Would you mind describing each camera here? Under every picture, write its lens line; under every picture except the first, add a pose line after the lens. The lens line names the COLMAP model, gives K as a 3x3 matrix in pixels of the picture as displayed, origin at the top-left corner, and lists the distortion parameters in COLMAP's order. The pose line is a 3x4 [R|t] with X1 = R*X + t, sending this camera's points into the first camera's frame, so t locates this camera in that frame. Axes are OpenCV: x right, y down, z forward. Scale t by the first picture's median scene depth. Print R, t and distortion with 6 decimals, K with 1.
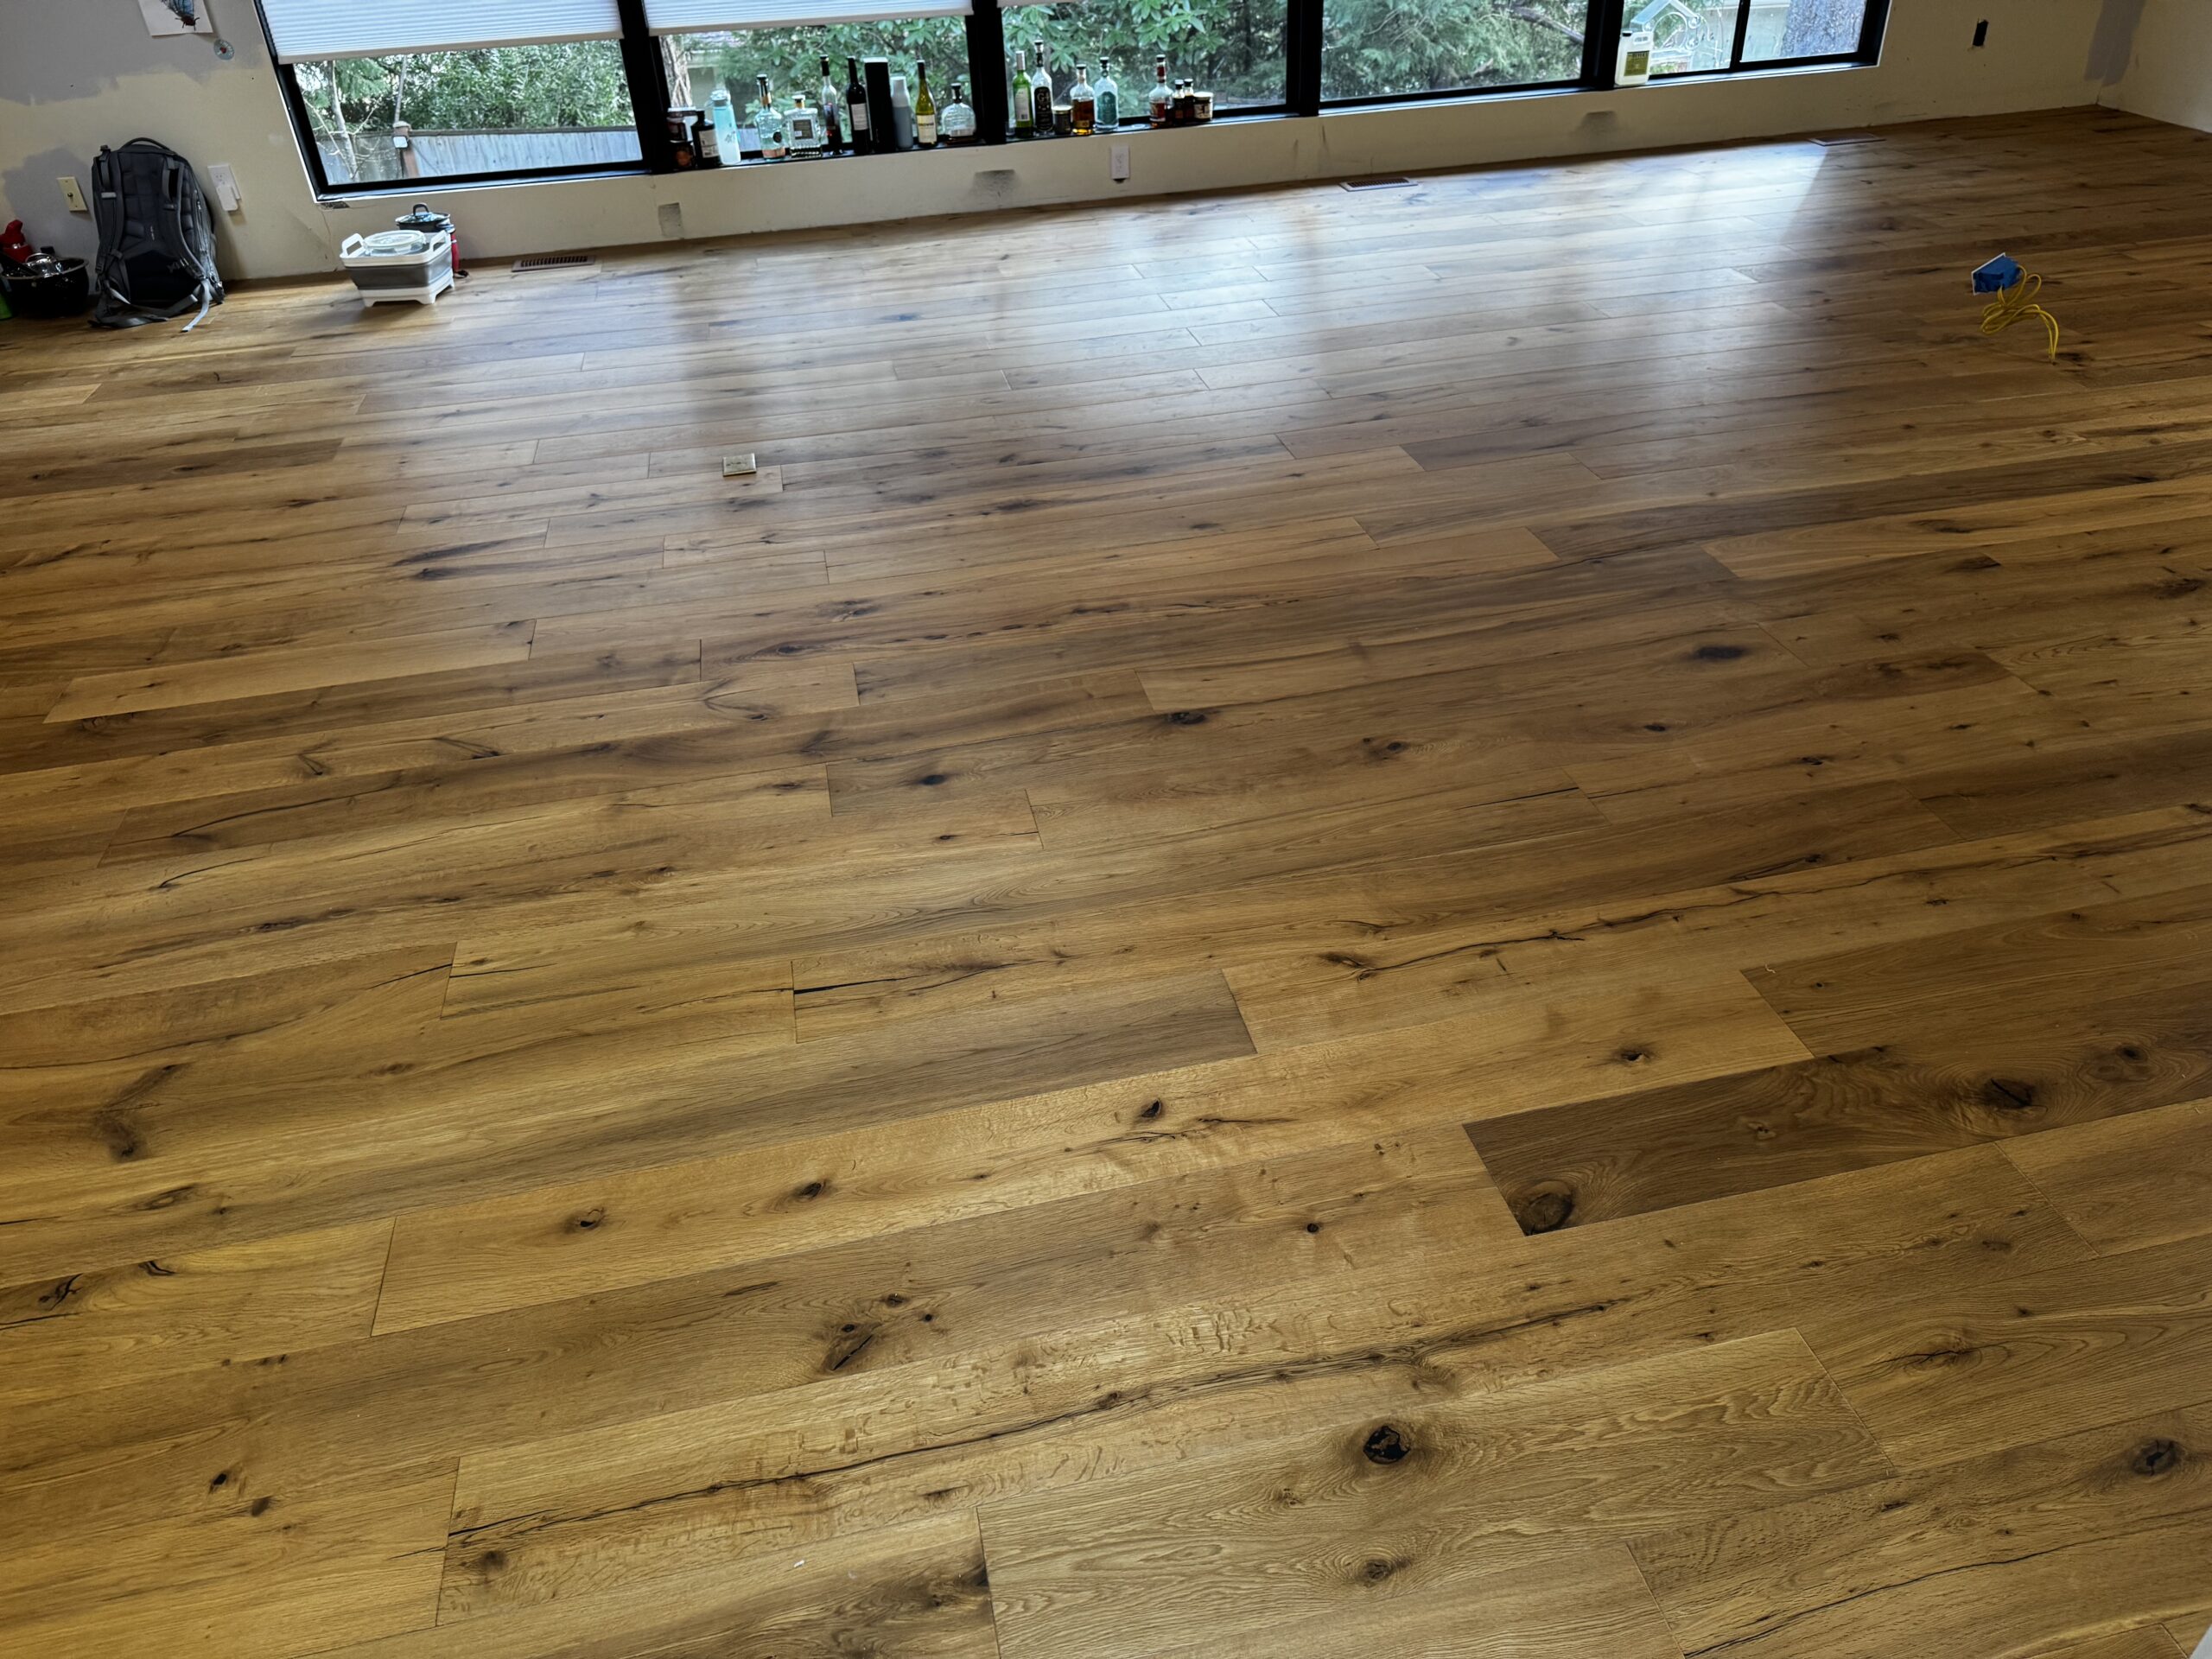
lens RADIAL K [[1564.0, 0, 1126.4], [0, 1564.0, 832.8], [0, 0, 1]] dist [0.036242, -0.043809]
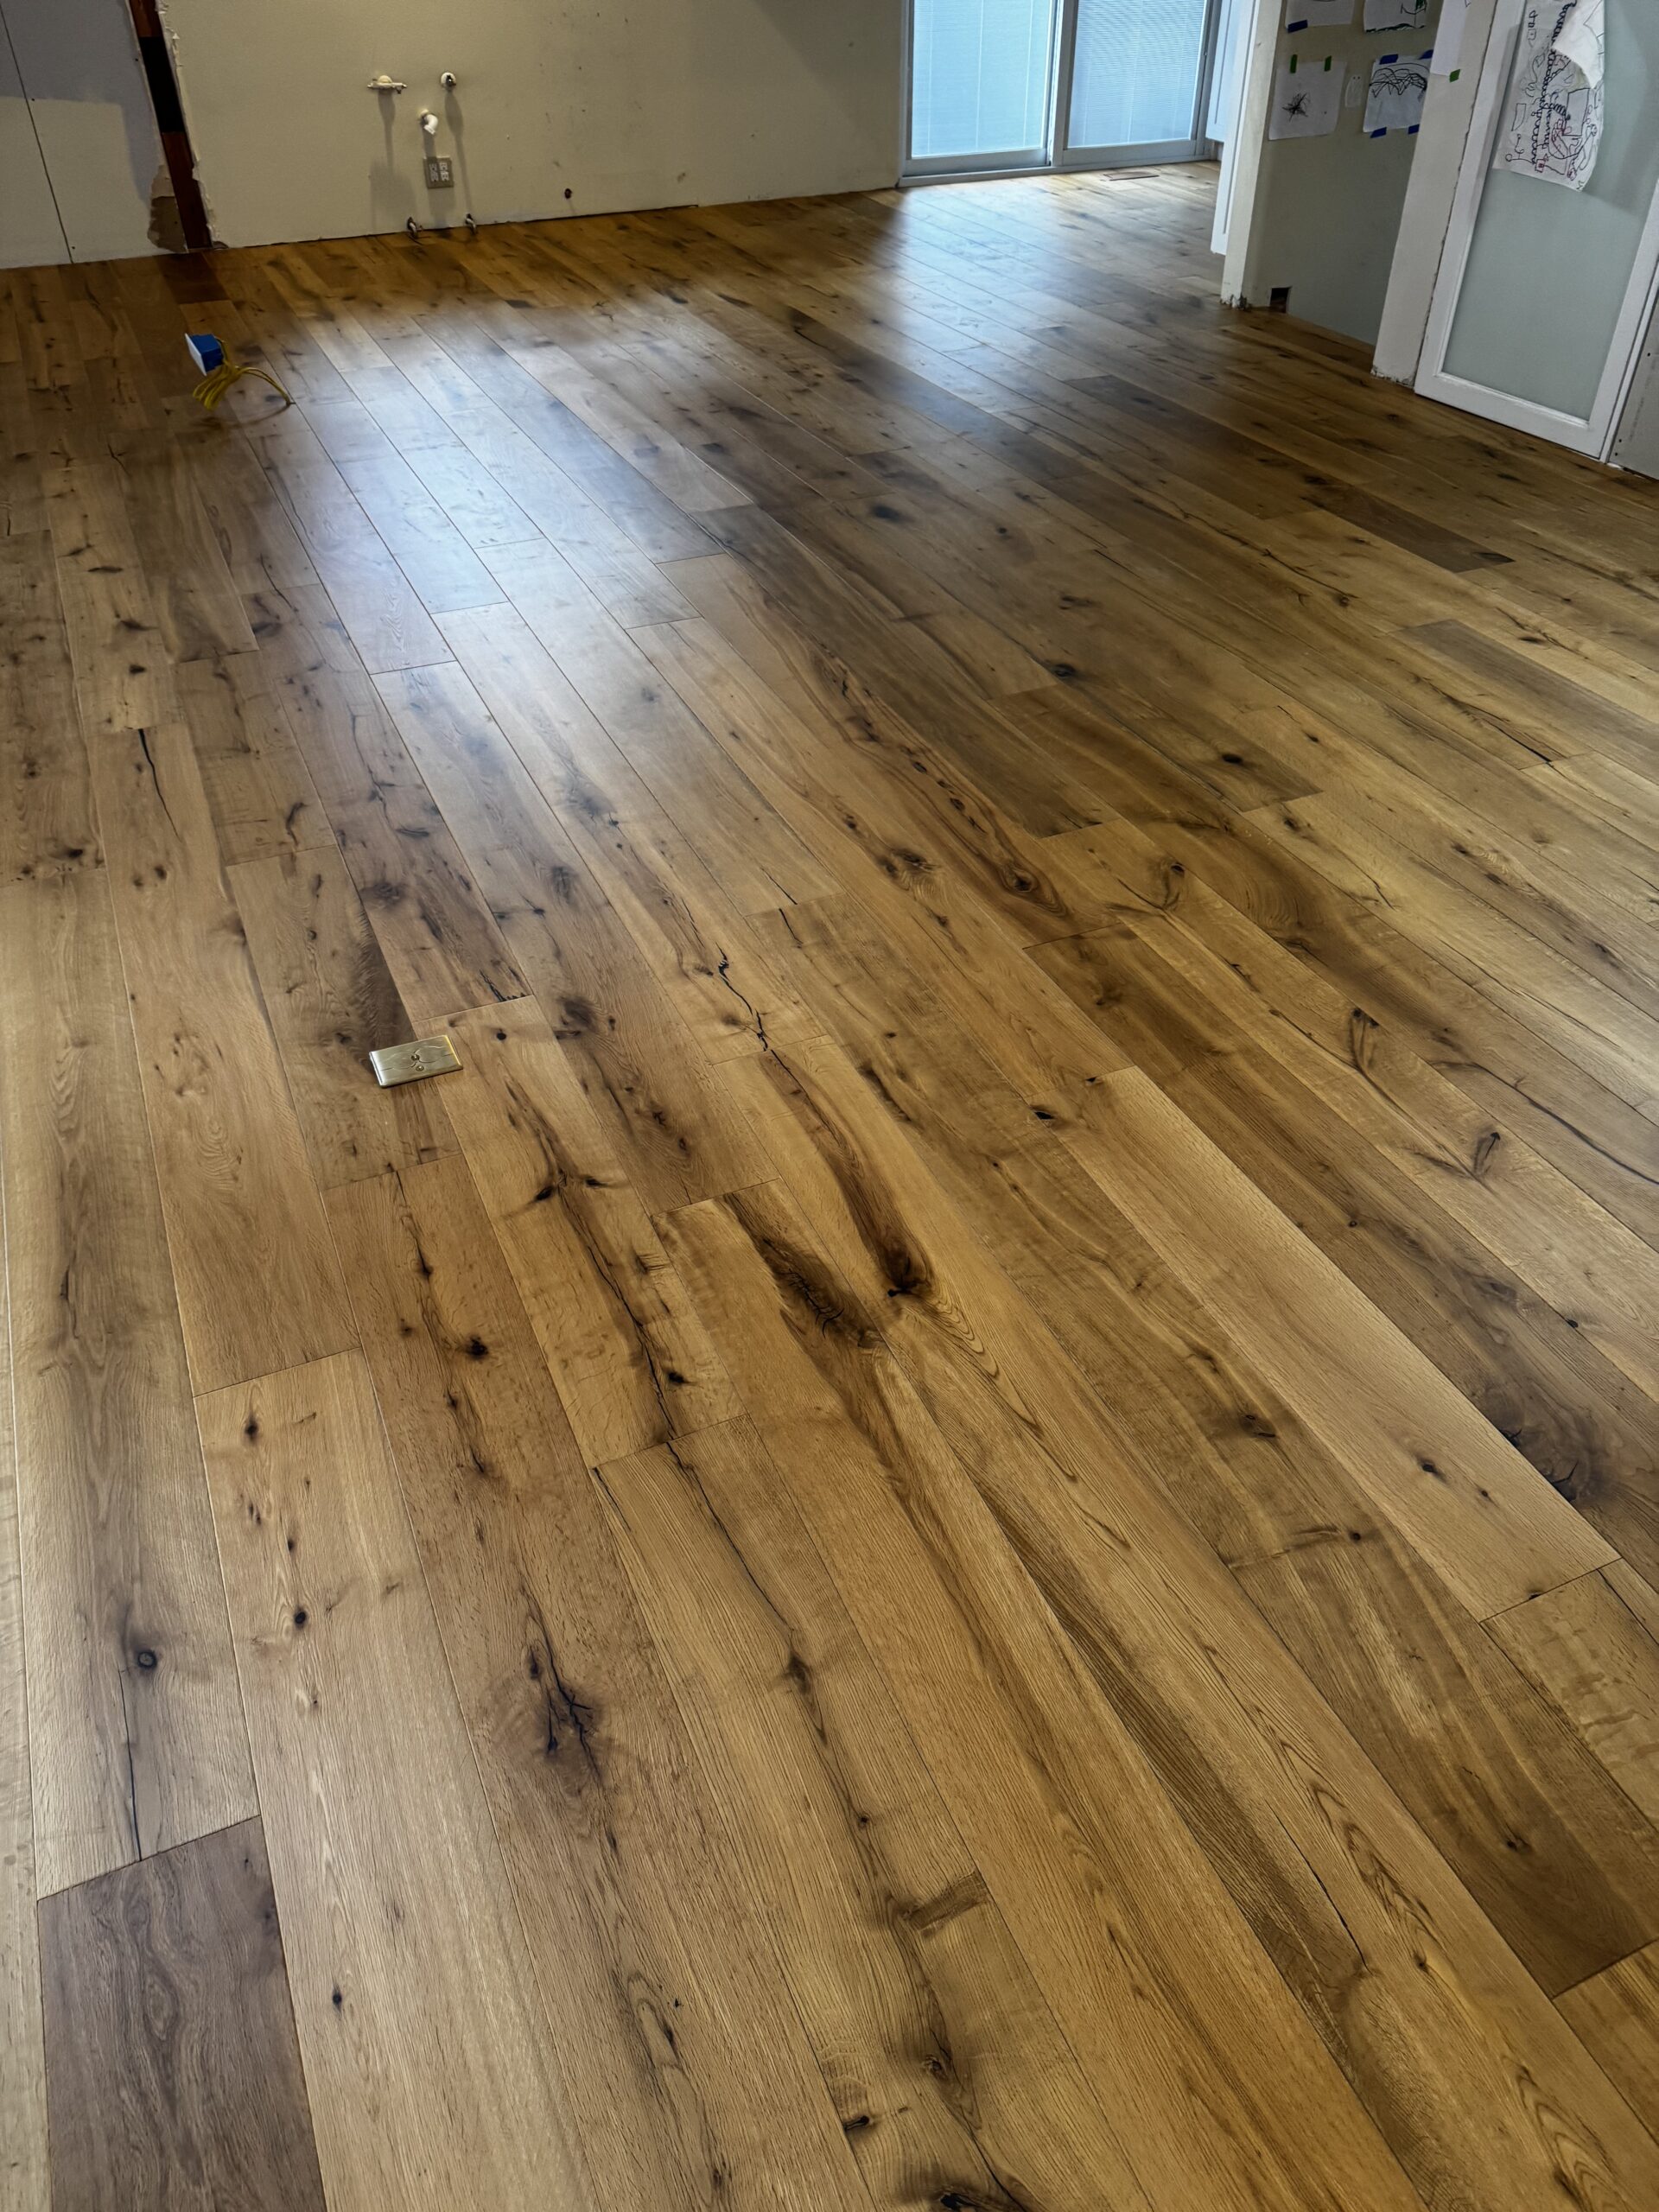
lens RADIAL K [[1567.3, 0, 830.3], [0, 1567.3, 1095.8], [0, 0, 1]] dist [0.058608, -0.045194]
pose [[-0.195276, -0.581034, 0.790106, -0.918929], [0.571140, 0.587543, 0.573230, -0.586934], [-0.797287, 0.563199, 0.217119, 0.959375]]
